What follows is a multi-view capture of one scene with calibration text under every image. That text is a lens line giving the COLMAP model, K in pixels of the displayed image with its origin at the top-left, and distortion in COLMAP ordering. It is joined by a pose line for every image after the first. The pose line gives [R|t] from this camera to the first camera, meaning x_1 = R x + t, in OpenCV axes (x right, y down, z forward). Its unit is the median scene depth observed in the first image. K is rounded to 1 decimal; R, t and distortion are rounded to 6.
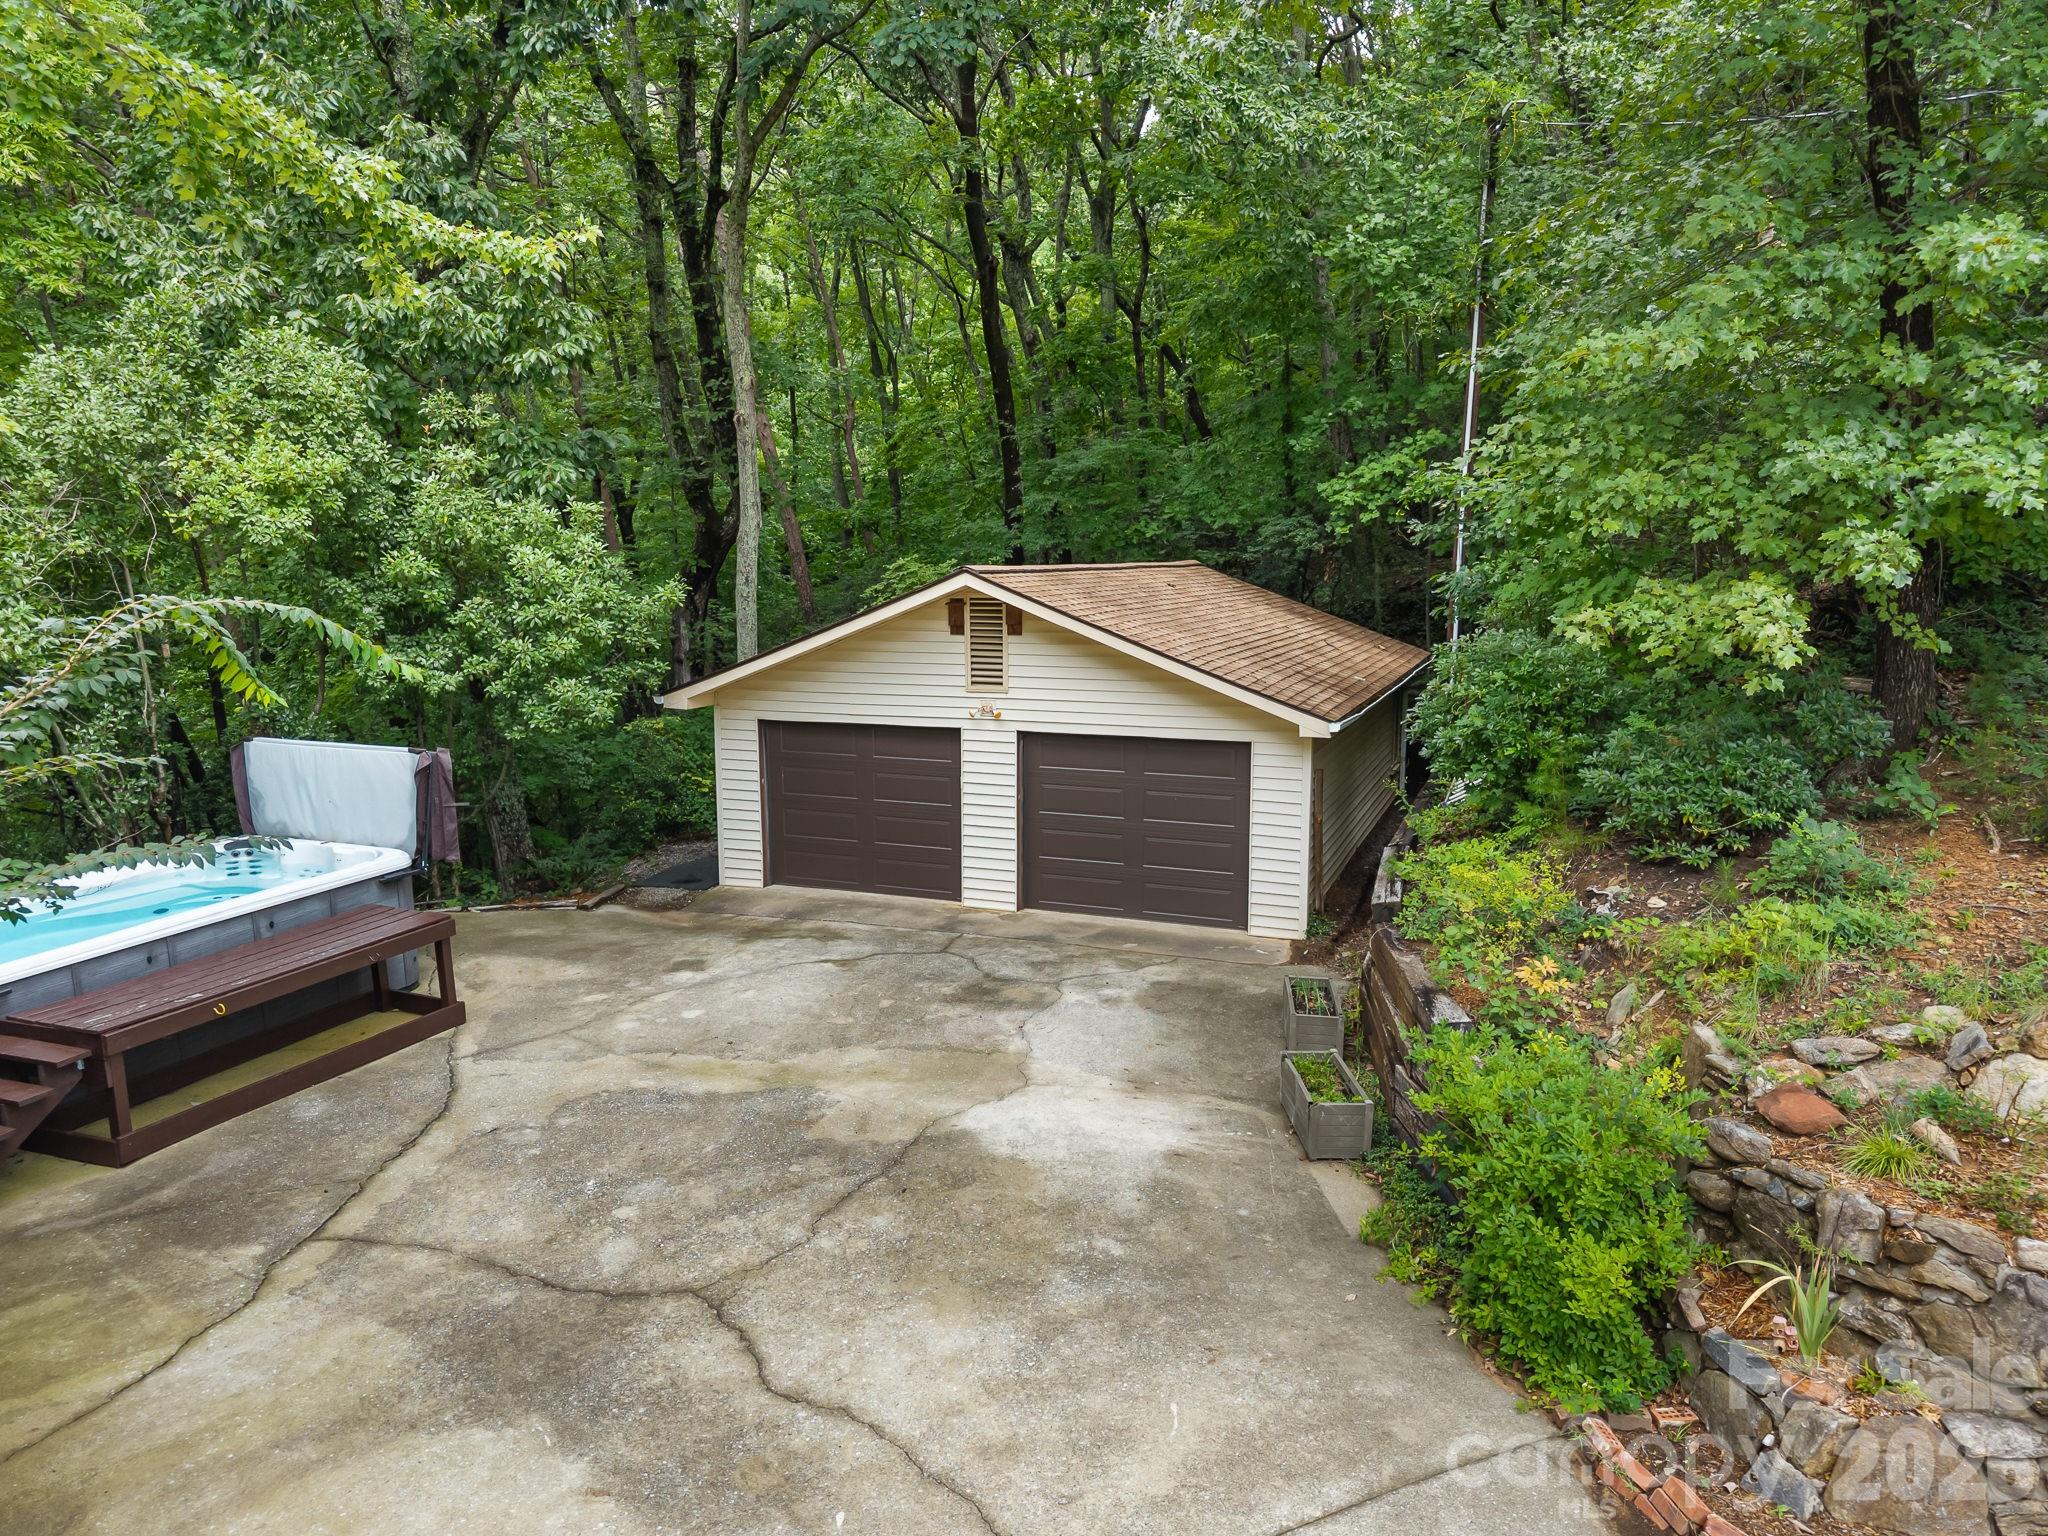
lens RADIAL K [[1429.3, 0, 1024.0], [0, 1429.3, 768.0], [0, 0, 1]] dist [0.002998, 0.003722]
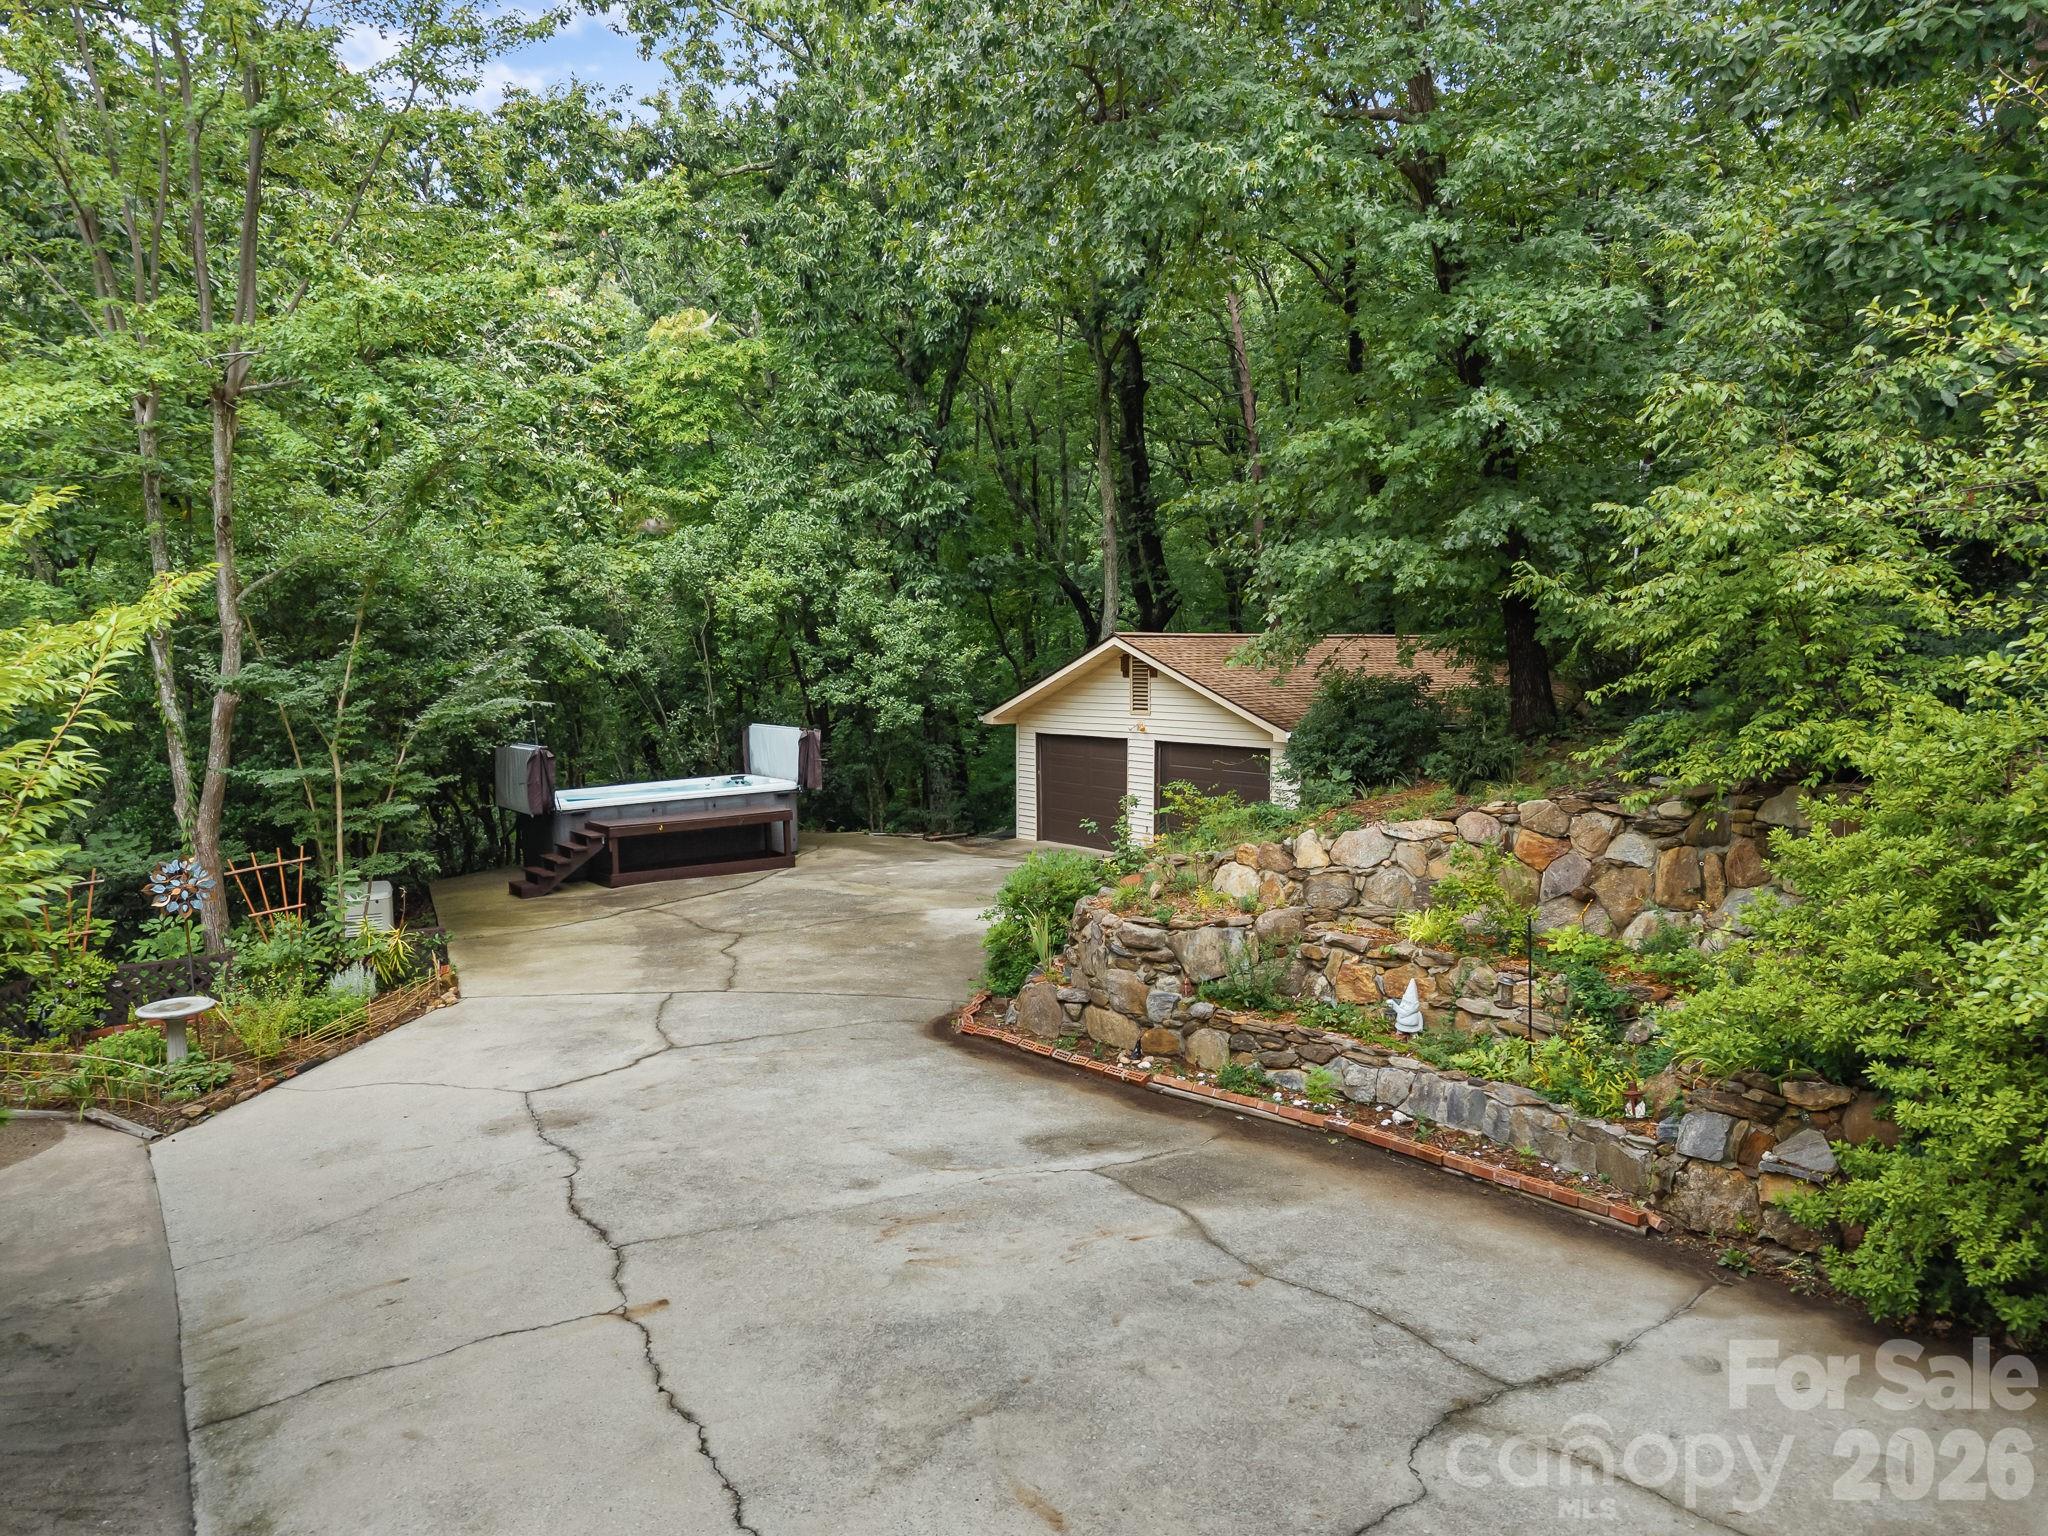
lens RADIAL K [[1429.3, 0, 1024.0], [0, 1429.3, 768.0], [0, 0, 1]] dist [0.002998, 0.003722]
pose [[0.839347, 0.041606, -0.542002, 0.741501], [-0.082463, 0.995273, -0.051301, 0.097707], [0.537305, 0.087754, 0.838810, -0.373040]]
